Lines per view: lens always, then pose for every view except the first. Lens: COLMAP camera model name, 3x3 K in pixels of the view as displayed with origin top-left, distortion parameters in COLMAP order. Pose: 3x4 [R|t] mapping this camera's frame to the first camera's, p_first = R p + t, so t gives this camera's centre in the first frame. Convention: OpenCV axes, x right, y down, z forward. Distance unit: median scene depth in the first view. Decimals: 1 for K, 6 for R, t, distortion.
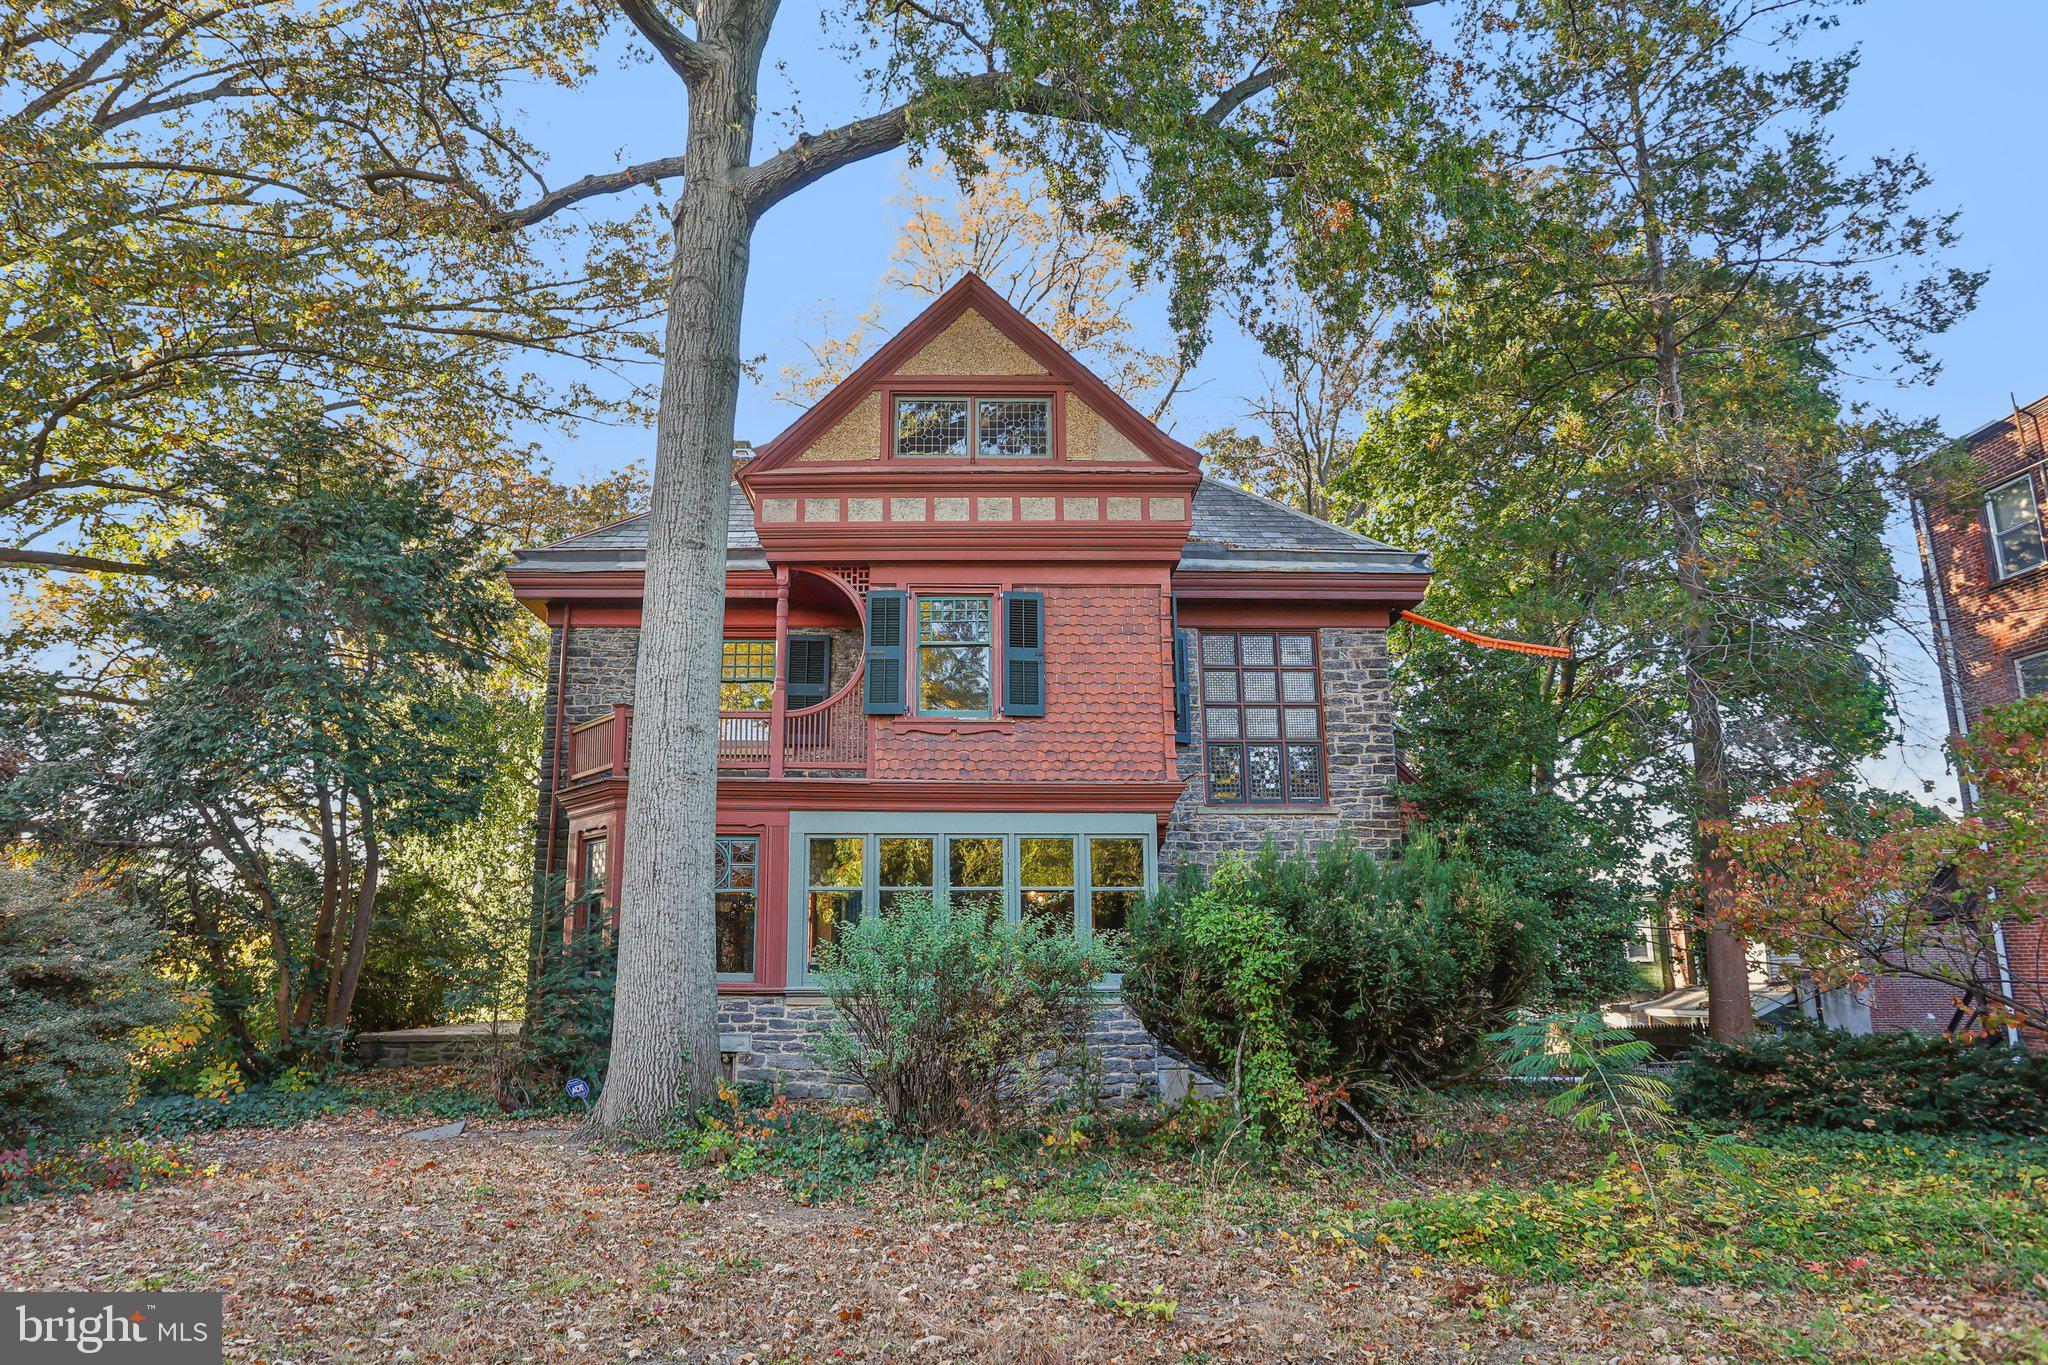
lens RADIAL K [[1058.2, 0, 1018.0], [0, 1058.2, 636.1], [0, 0, 1]] dist [-0.078131, 0.030174]
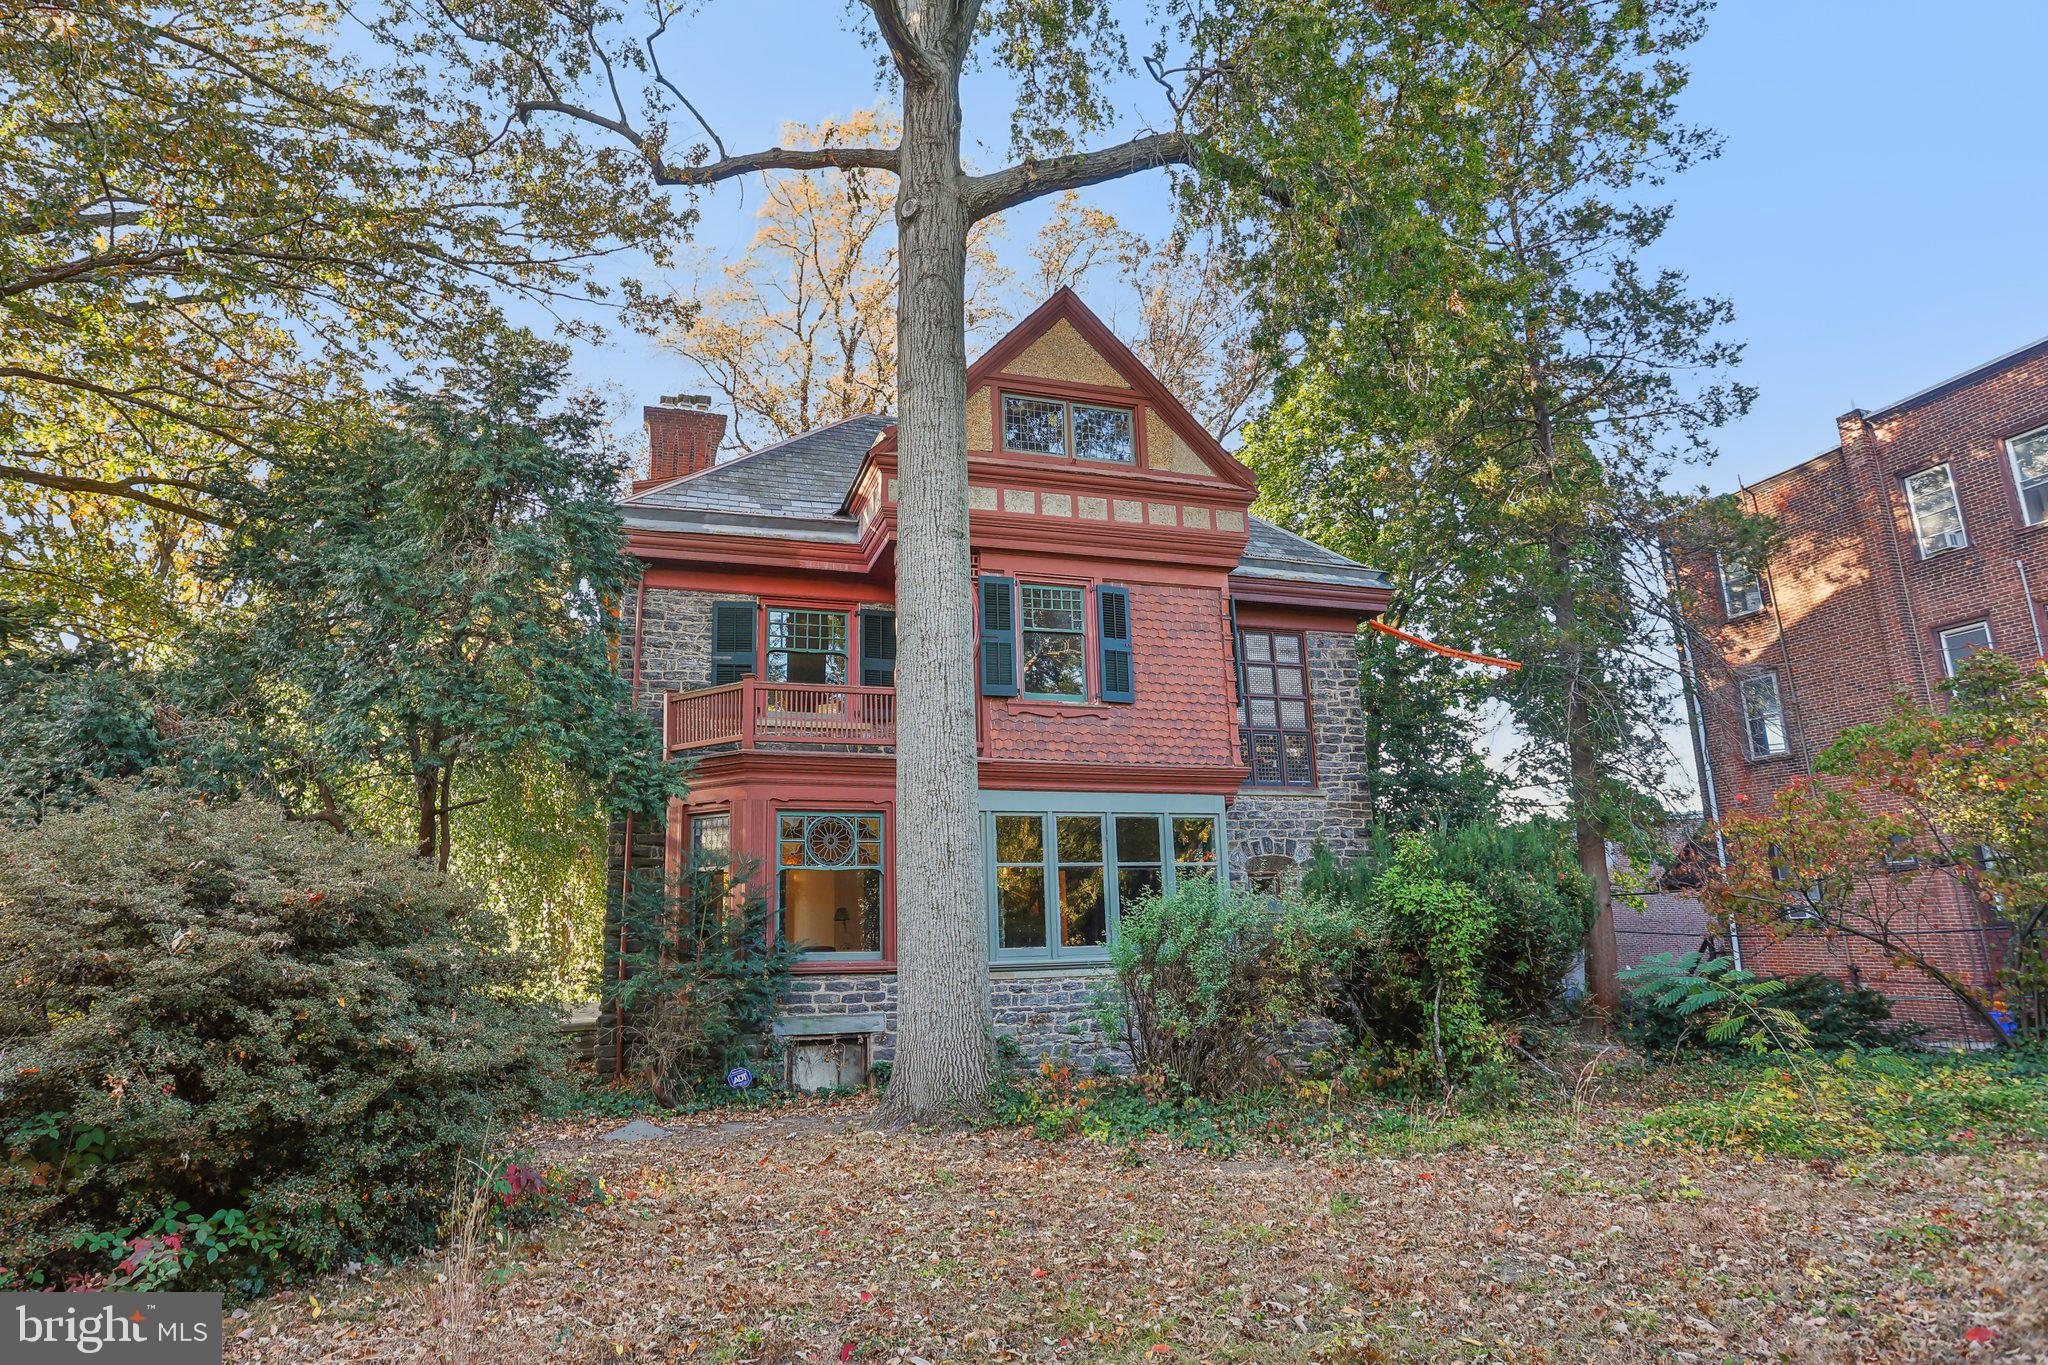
lens RADIAL K [[1078.3, 0, 1021.5], [0, 1078.3, 519.3], [0, 0, 1]] dist [-0.071159, 0.000276]
pose [[0.956643, 0.086658, 0.278071, -0.384097], [-0.065249, 0.994211, -0.085361, -0.009537], [-0.283859, 0.063516, 0.956760, -0.034915]]
